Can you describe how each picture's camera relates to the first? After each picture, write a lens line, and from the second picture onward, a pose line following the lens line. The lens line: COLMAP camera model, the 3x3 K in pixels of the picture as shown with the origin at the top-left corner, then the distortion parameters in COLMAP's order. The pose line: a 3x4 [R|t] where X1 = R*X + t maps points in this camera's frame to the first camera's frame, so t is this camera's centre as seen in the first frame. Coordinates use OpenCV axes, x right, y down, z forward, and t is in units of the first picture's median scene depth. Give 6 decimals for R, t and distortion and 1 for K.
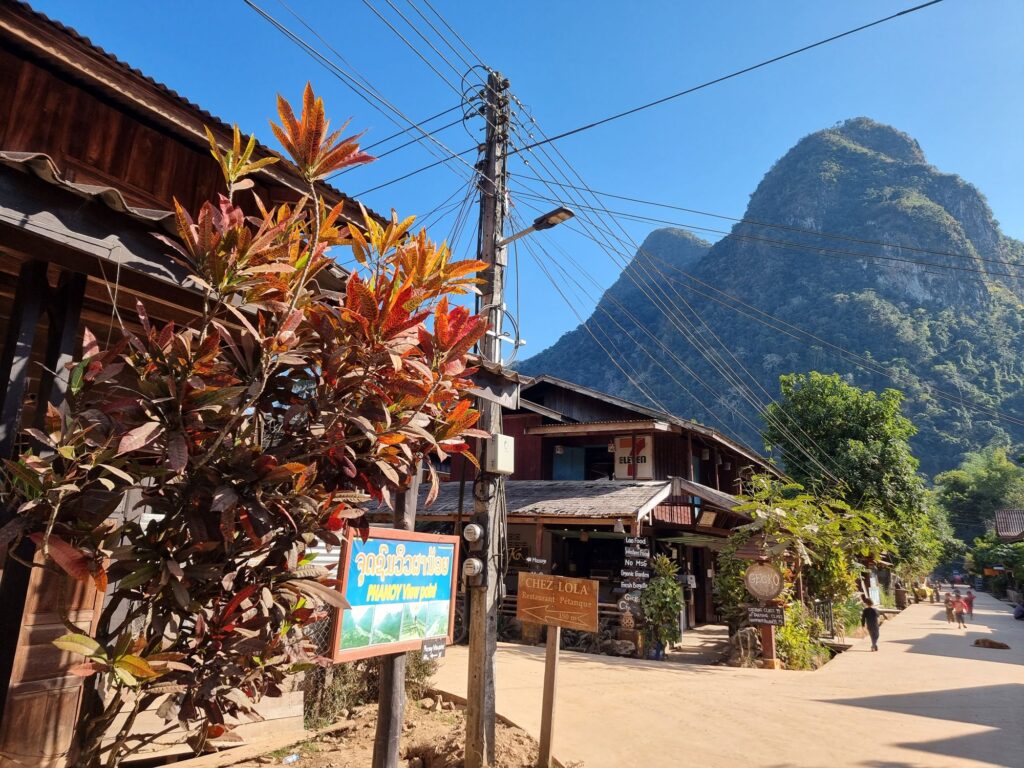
lens RADIAL K [[705.9, 0, 510.8], [0, 705.9, 385.3], [0, 0, 1]] dist [0.008018, -0.004357]
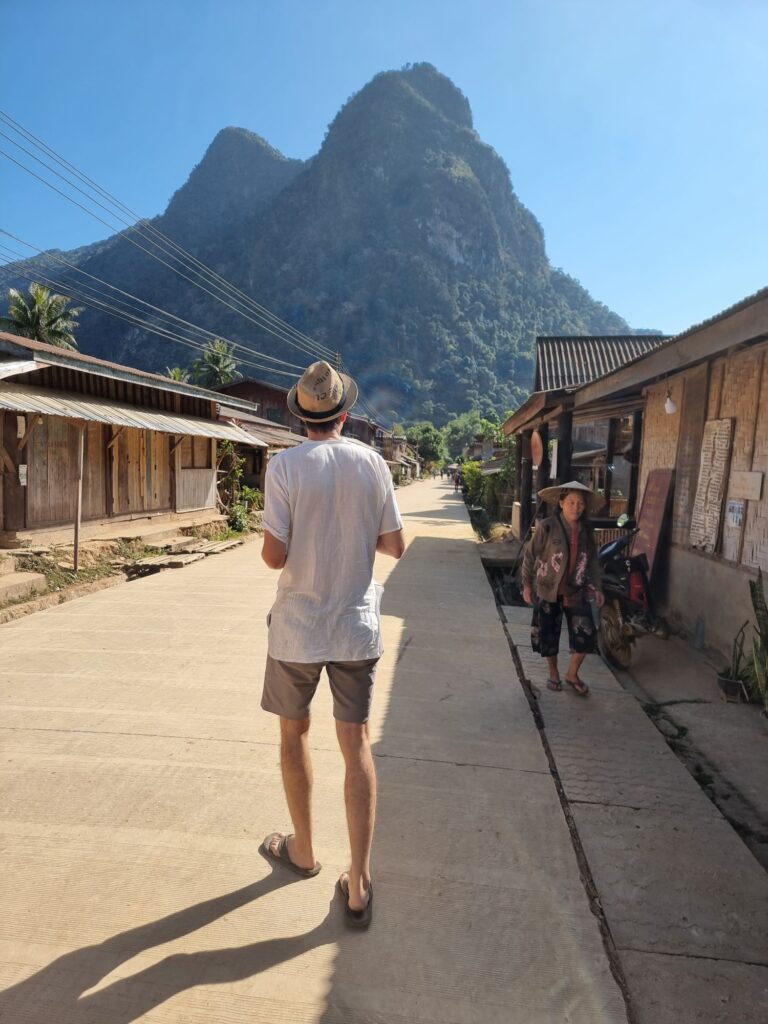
lens RADIAL K [[705.9, 0, 384.4], [0, 705.9, 512.1], [0, 0, 1]] dist [0.008018, -0.004357]
pose [[0.905088, -0.059993, 0.420972, -0.100916], [-0.071684, 0.954302, 0.290120, -0.048348], [-0.419139, -0.292761, 0.859426, -0.172884]]
